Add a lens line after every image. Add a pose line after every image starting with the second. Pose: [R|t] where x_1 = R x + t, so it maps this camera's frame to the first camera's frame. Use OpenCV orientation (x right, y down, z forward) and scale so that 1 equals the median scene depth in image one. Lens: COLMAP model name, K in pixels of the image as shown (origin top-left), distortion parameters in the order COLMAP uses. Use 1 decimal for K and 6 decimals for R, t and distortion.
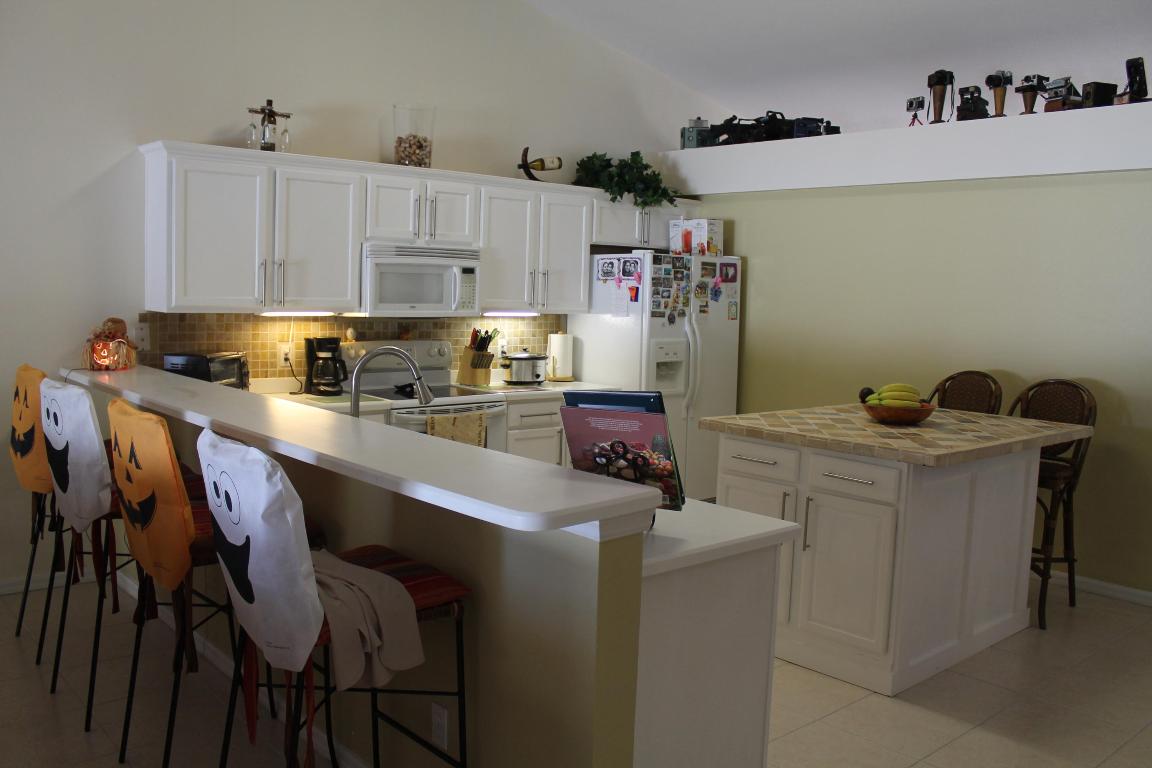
lens RADIAL K [[984.2, 0, 576.0], [0, 984.2, 384.0], [0, 0, 1]] dist [-0.161586, 0.142499]
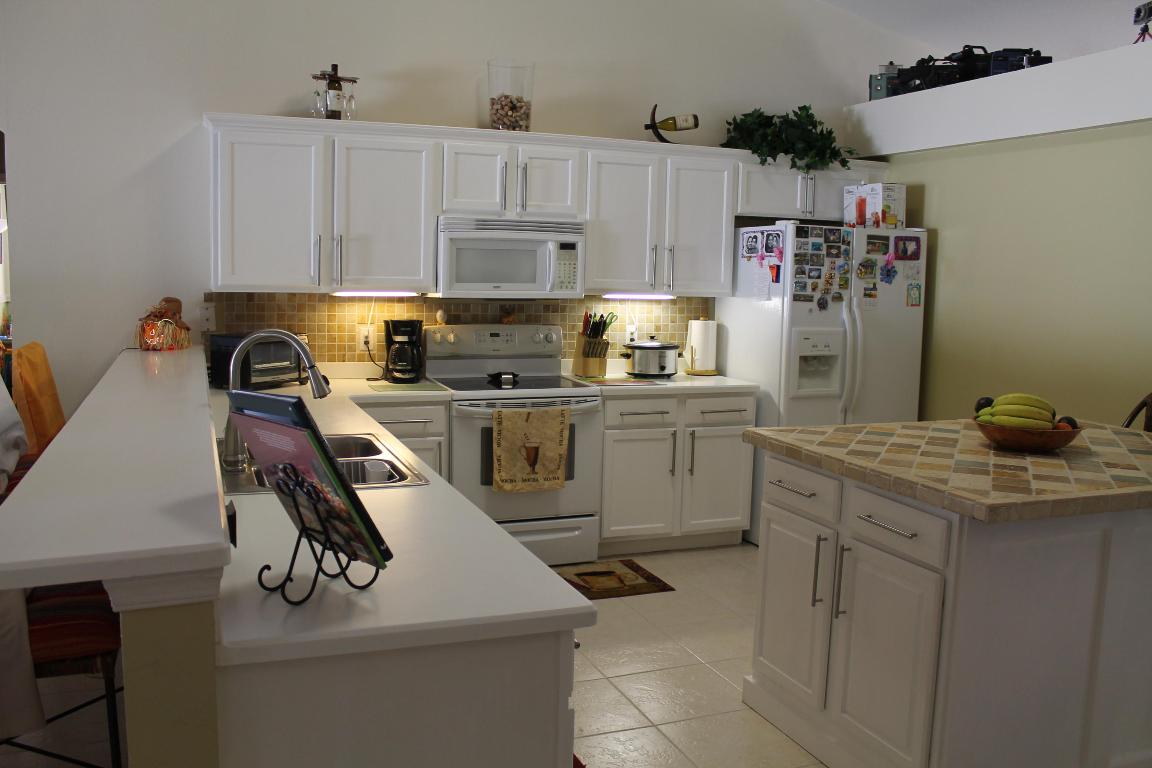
lens RADIAL K [[984.2, 0, 576.0], [0, 984.2, 384.0], [0, 0, 1]] dist [-0.161586, 0.142499]
pose [[0.939222, 0.034026, -0.341620, 0.204208], [-0.029984, 0.999404, 0.017107, -0.007441], [0.341998, -0.005824, 0.939683, 0.176433]]
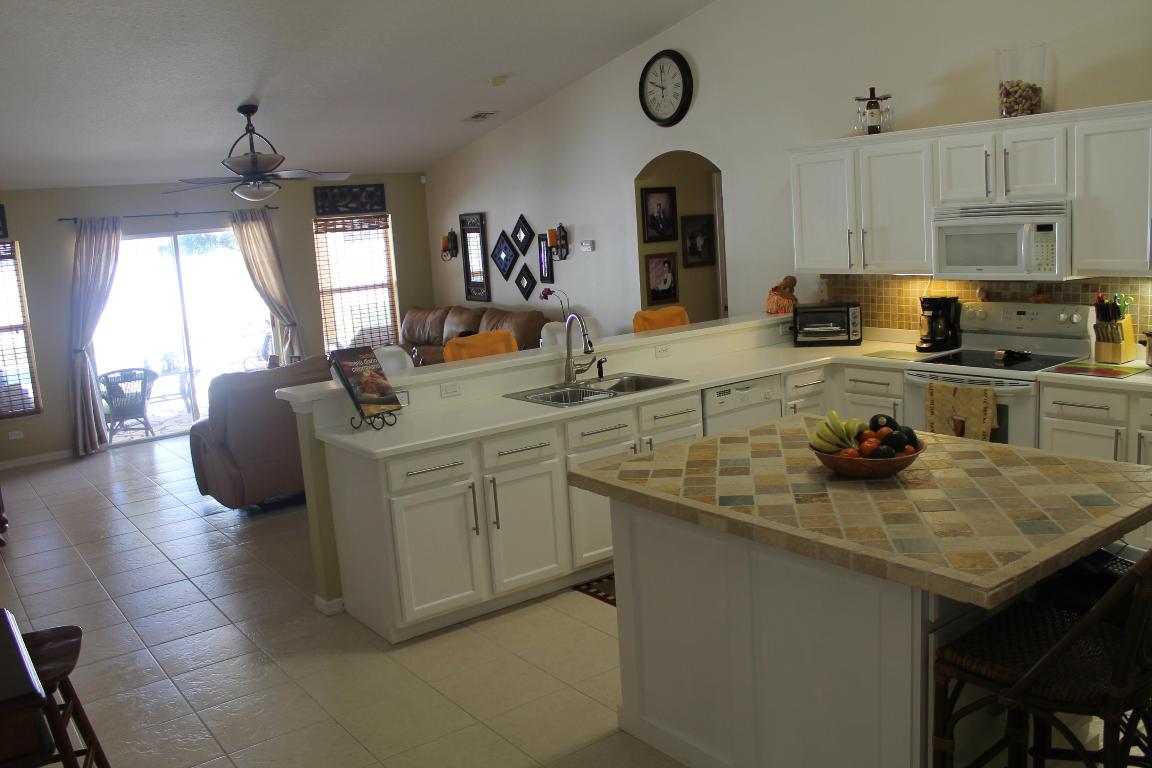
lens RADIAL K [[984.2, 0, 576.0], [0, 984.2, 384.0], [0, 0, 1]] dist [-0.161586, 0.142499]
pose [[-0.087478, 0.138459, -0.986497, 0.785781], [-0.032641, 0.989363, 0.141756, -0.085371], [0.995632, 0.044601, -0.082028, 0.668549]]
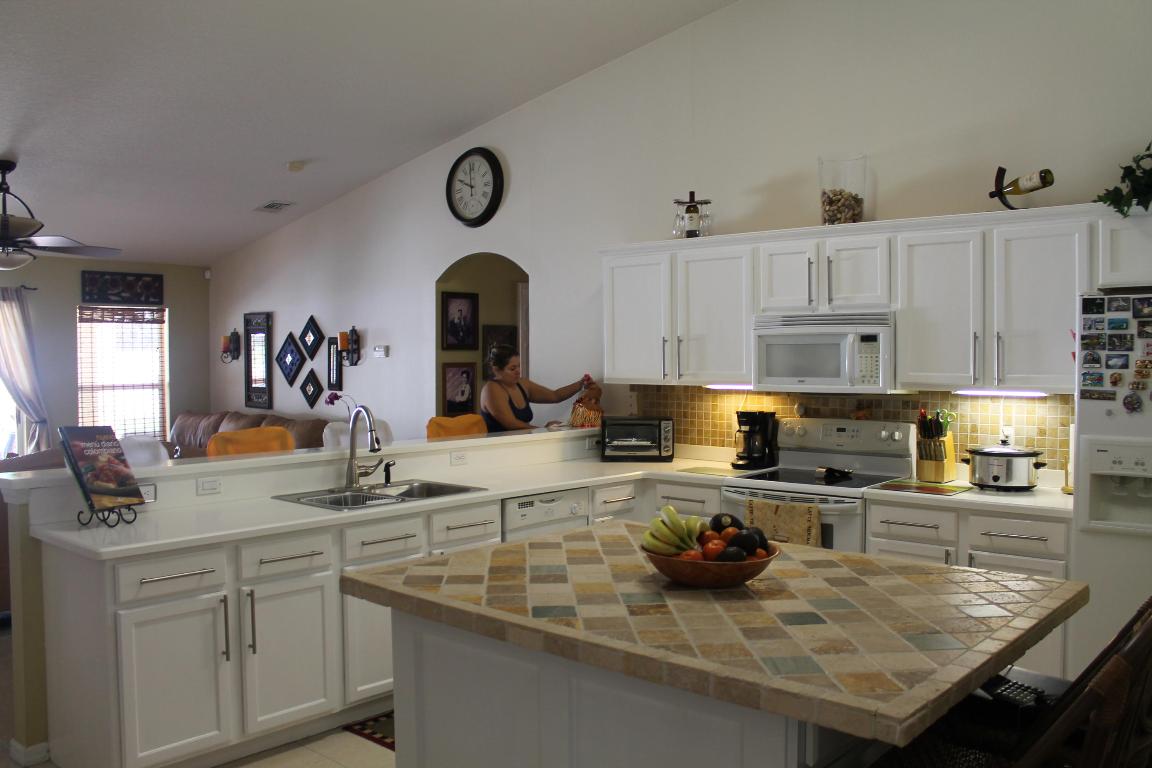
lens RADIAL K [[984.2, 0, 576.0], [0, 984.2, 384.0], [0, 0, 1]] dist [-0.161586, 0.142499]
pose [[0.119914, 0.001265, -0.992783, 0.686408], [-0.089395, 0.995951, -0.009529, -0.047350], [0.988751, 0.089892, 0.119542, 0.665511]]
